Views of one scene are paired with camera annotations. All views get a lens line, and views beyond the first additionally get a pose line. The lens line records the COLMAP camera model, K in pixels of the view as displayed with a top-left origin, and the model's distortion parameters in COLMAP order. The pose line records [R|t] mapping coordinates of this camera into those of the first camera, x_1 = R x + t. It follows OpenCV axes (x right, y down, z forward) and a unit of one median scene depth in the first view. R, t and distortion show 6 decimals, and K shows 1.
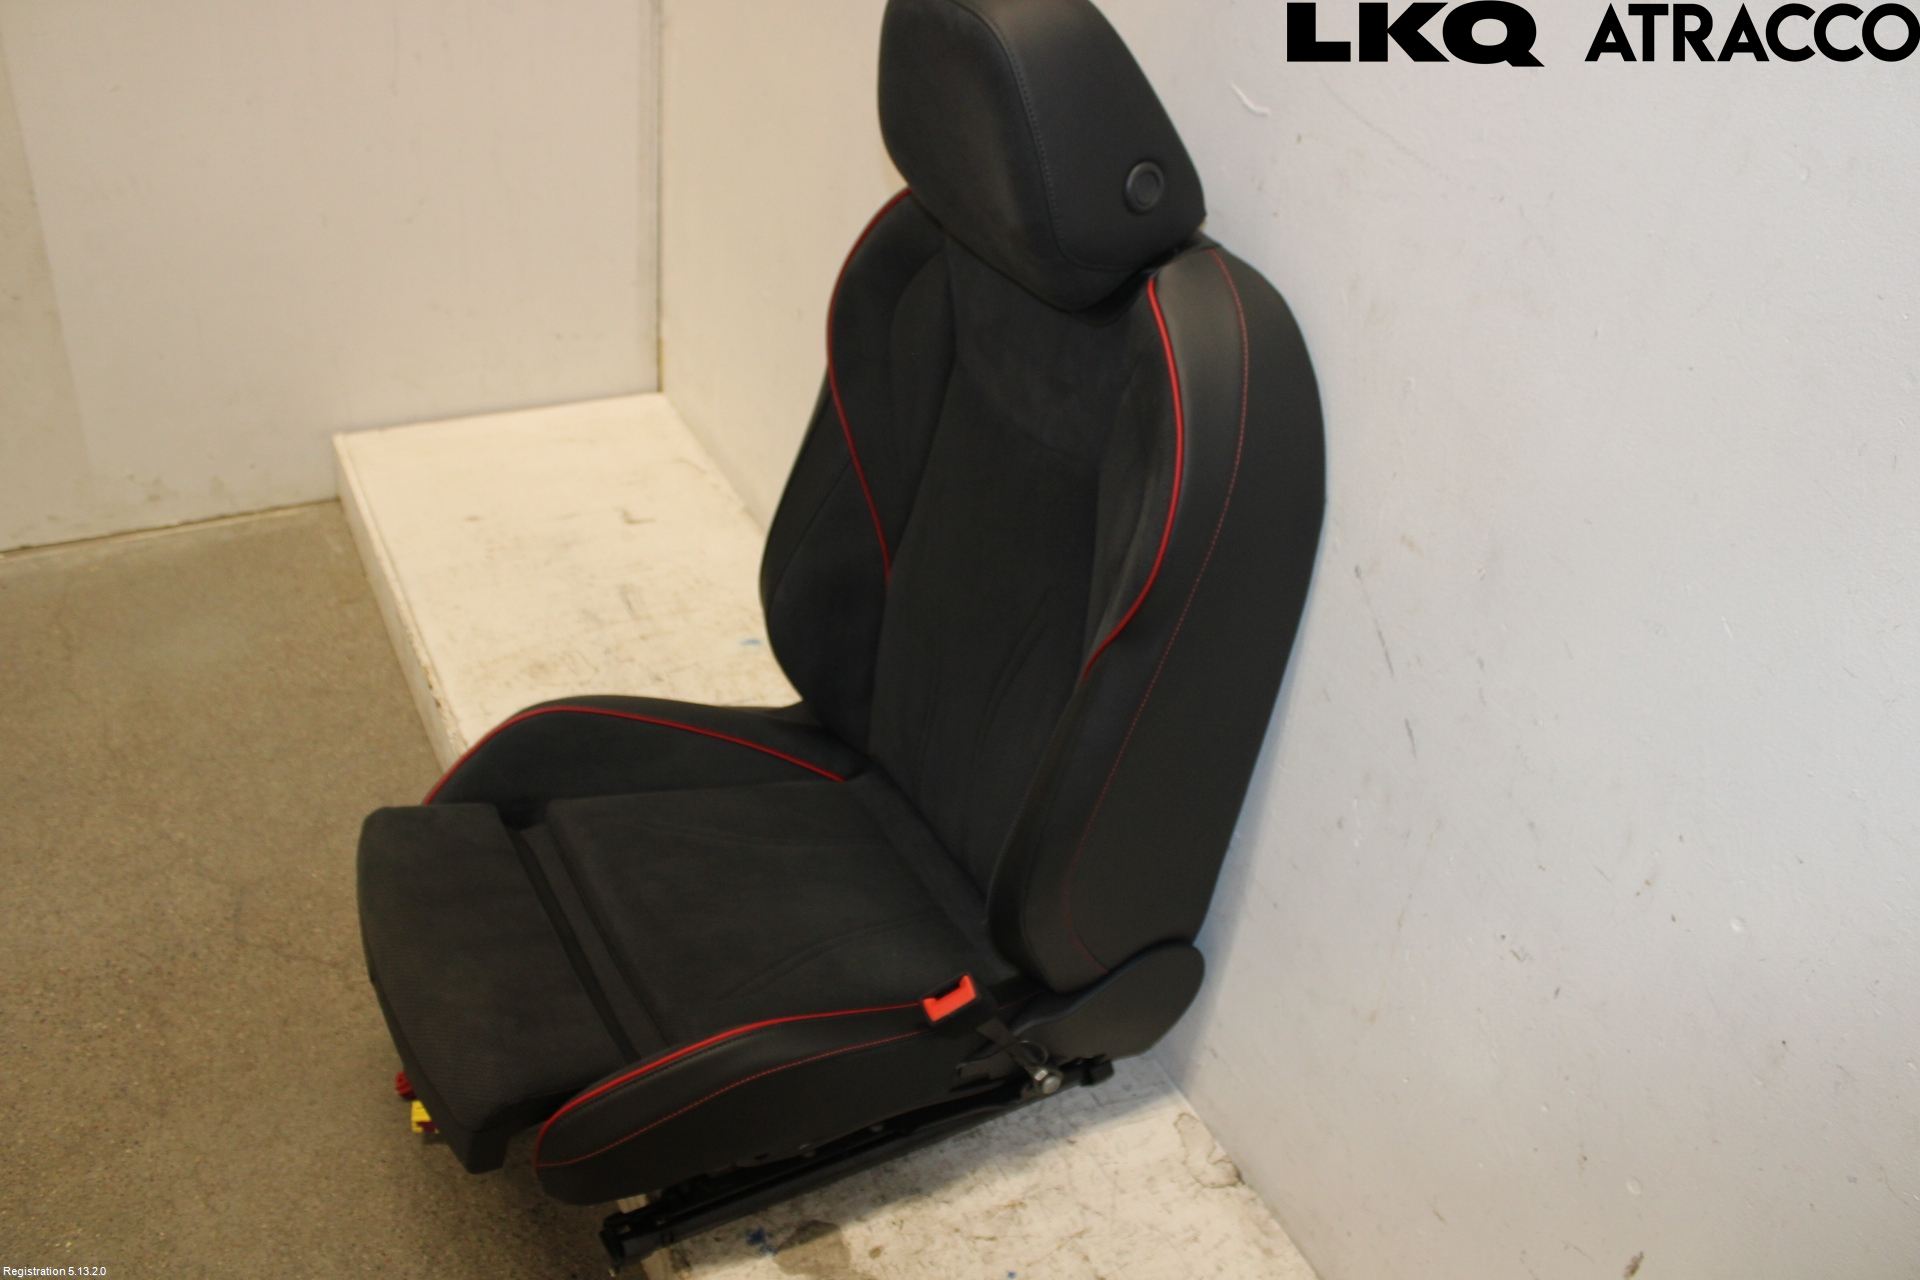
lens RADIAL K [[1595.3, 0, 959.8], [0, 1595.3, 626.1], [0, 0, 1]] dist [-0.158851, 0.130095]
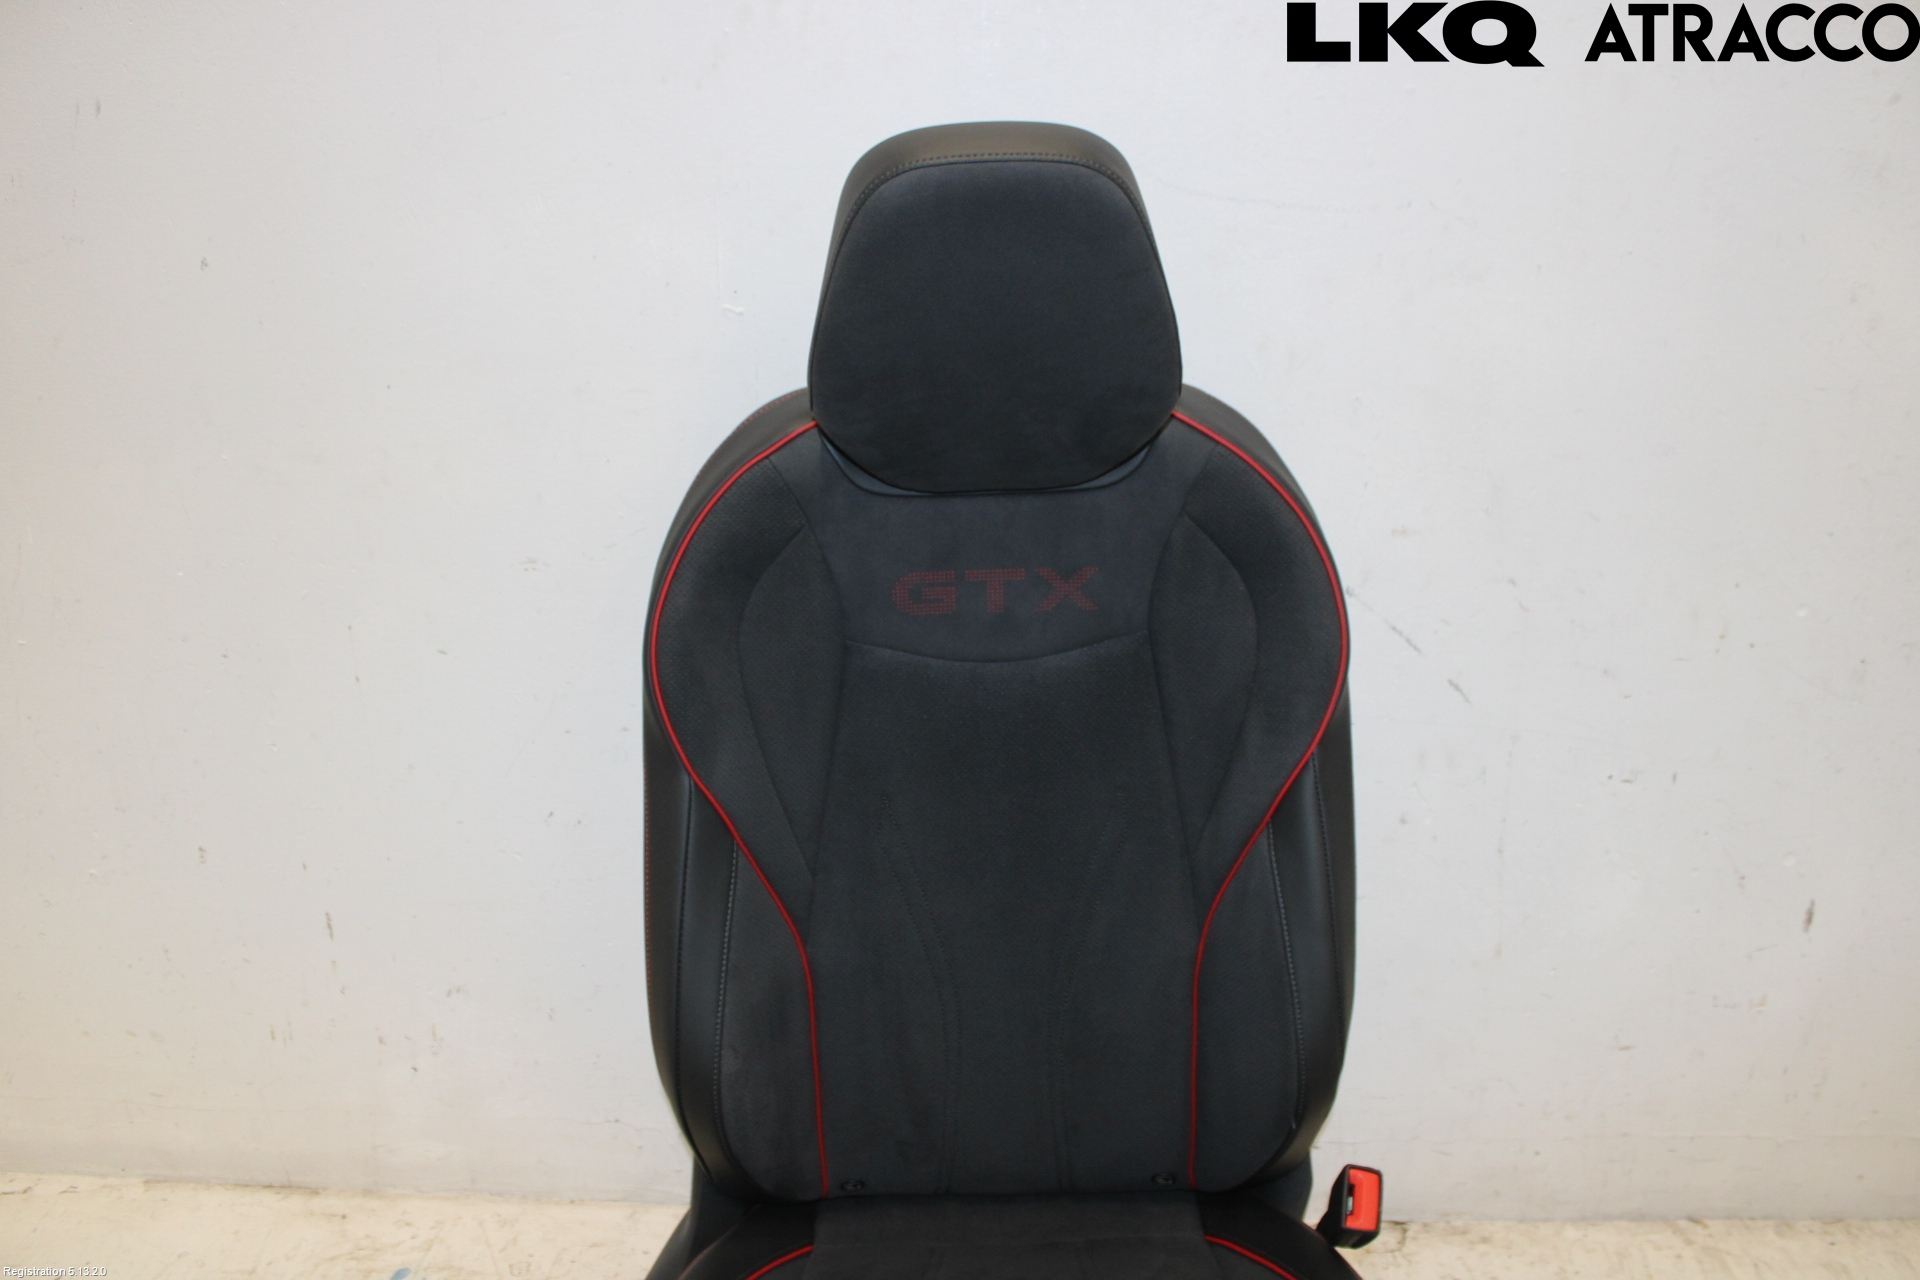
lens RADIAL K [[1595.3, 0, 957.3], [0, 1595.3, 635.7], [0, 0, 1]] dist [-0.158851, 0.130095]
pose [[0.503998, -0.408018, 0.761254, -0.593473], [0.560395, 0.825155, 0.071250, -0.196672], [-0.657223, 0.390693, 0.644528, 0.414702]]
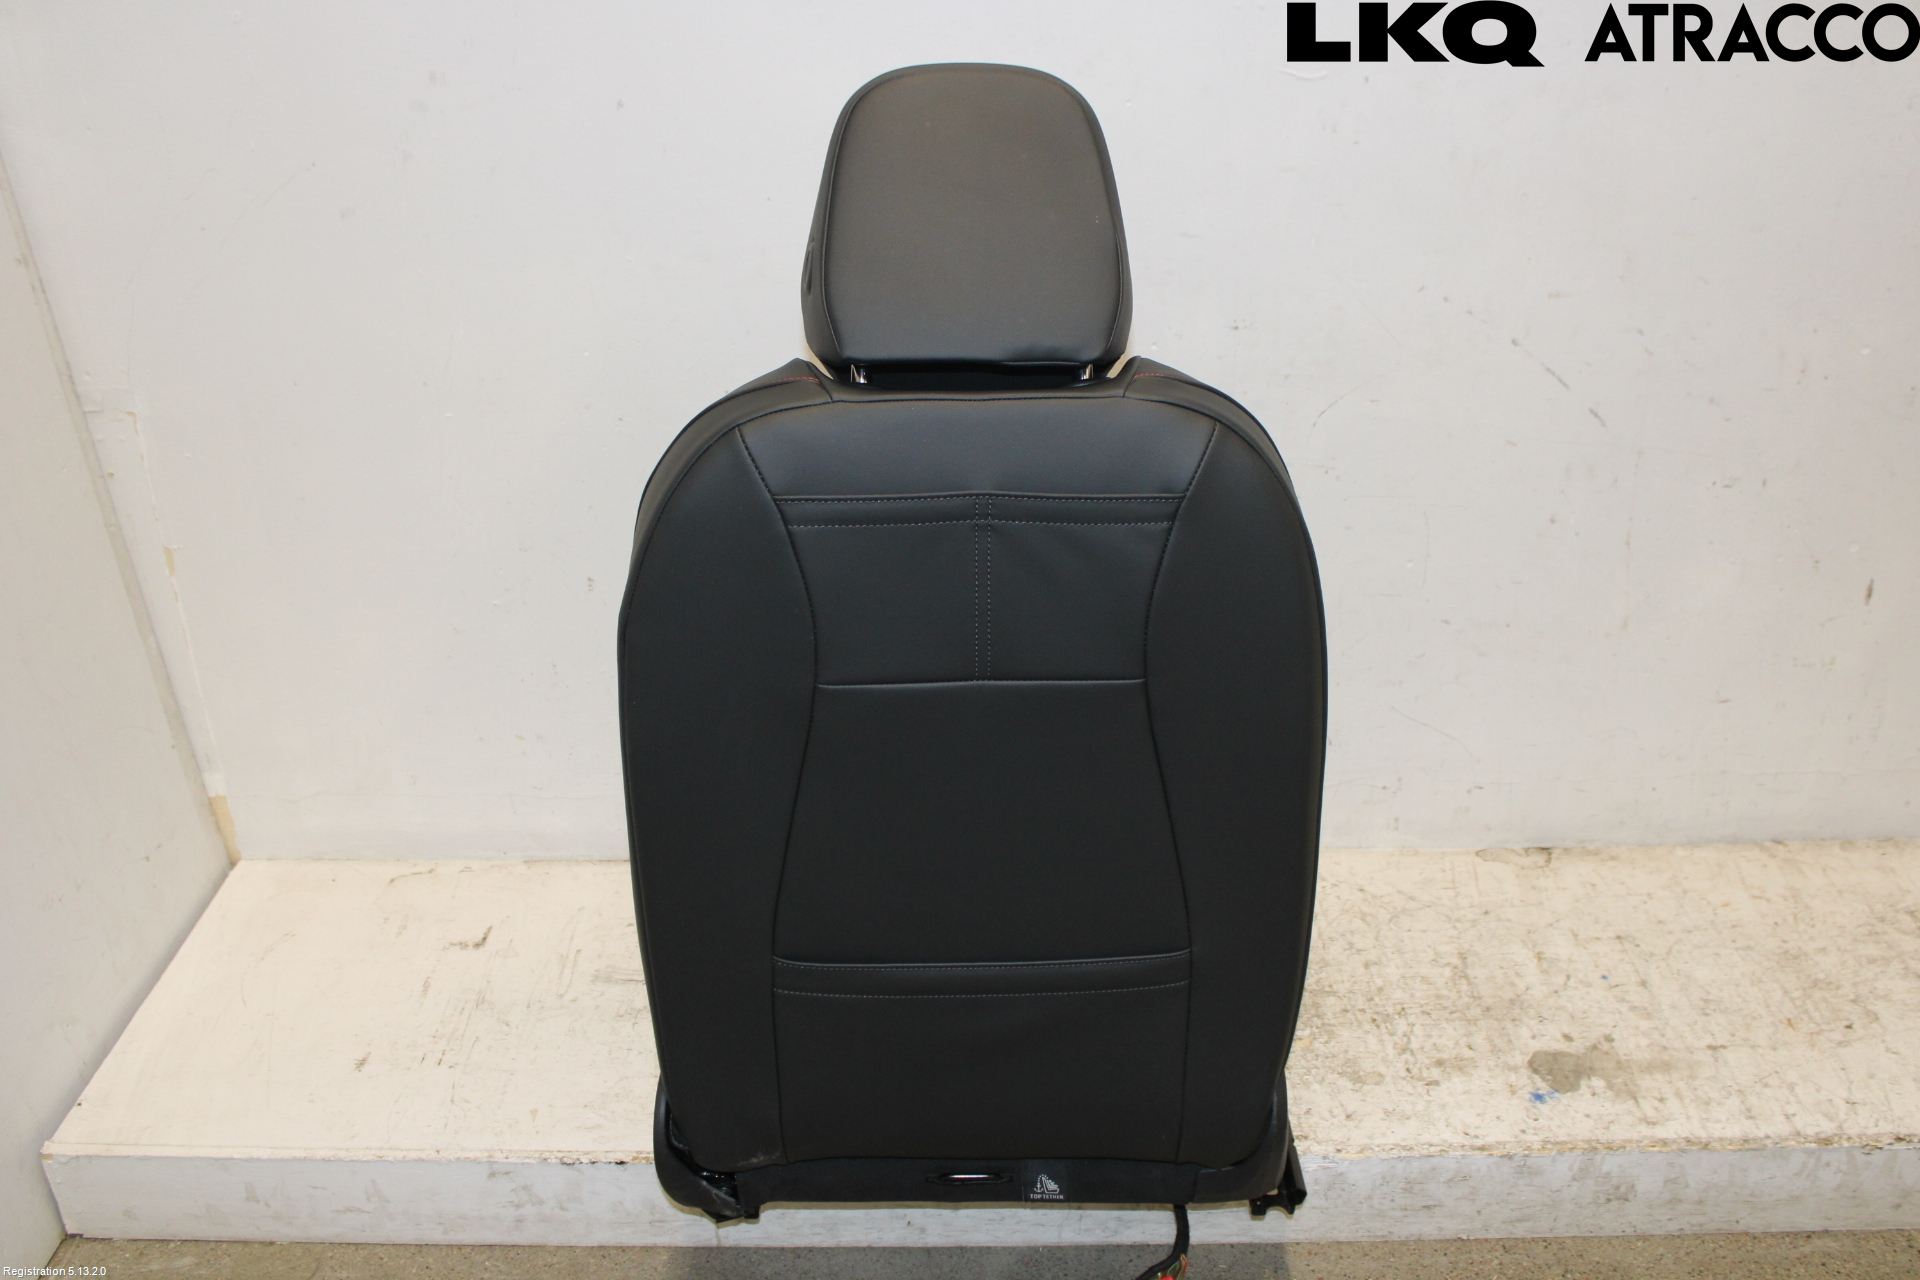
lens RADIAL K [[1765.1, 0, 968.1], [0, 1765.1, 634.4], [0, 0, 1]] dist [-0.123508, 0.093710]
pose [[0.485492, -0.510690, 0.709572, -1.004719], [0.584997, 0.792927, 0.170425, -0.312245], [-0.649674, 0.332358, 0.683712, 0.292613]]
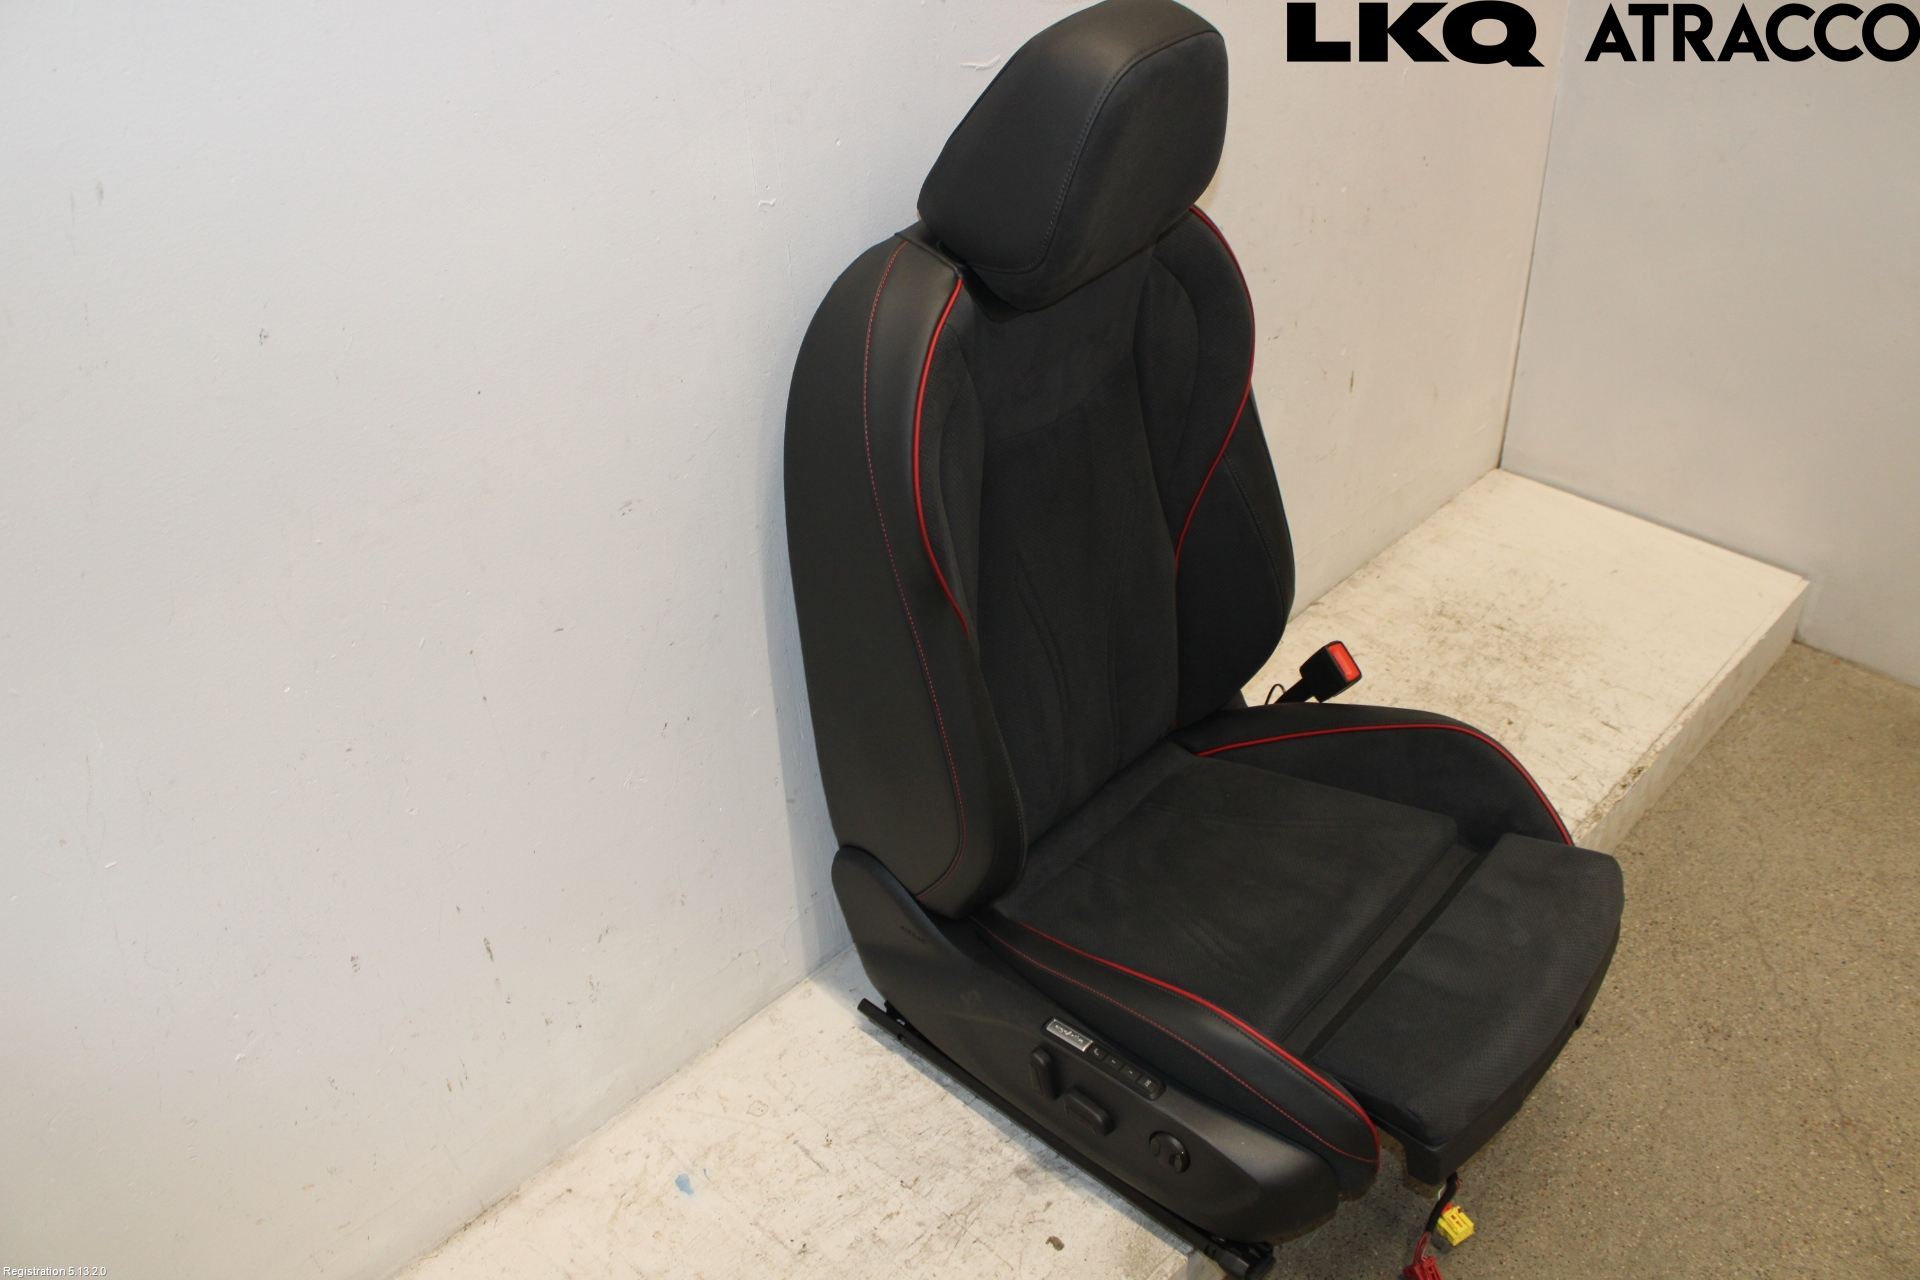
lens RADIAL K [[1595.3, 0, 965.5], [0, 1595.3, 638.8], [0, 0, 1]] dist [-0.158851, 0.130095]
pose [[-0.294565, -0.644316, 0.705753, -0.759989], [0.572318, 0.472488, 0.670229, -0.769392], [-0.765300, 0.601341, 0.229575, 0.832370]]
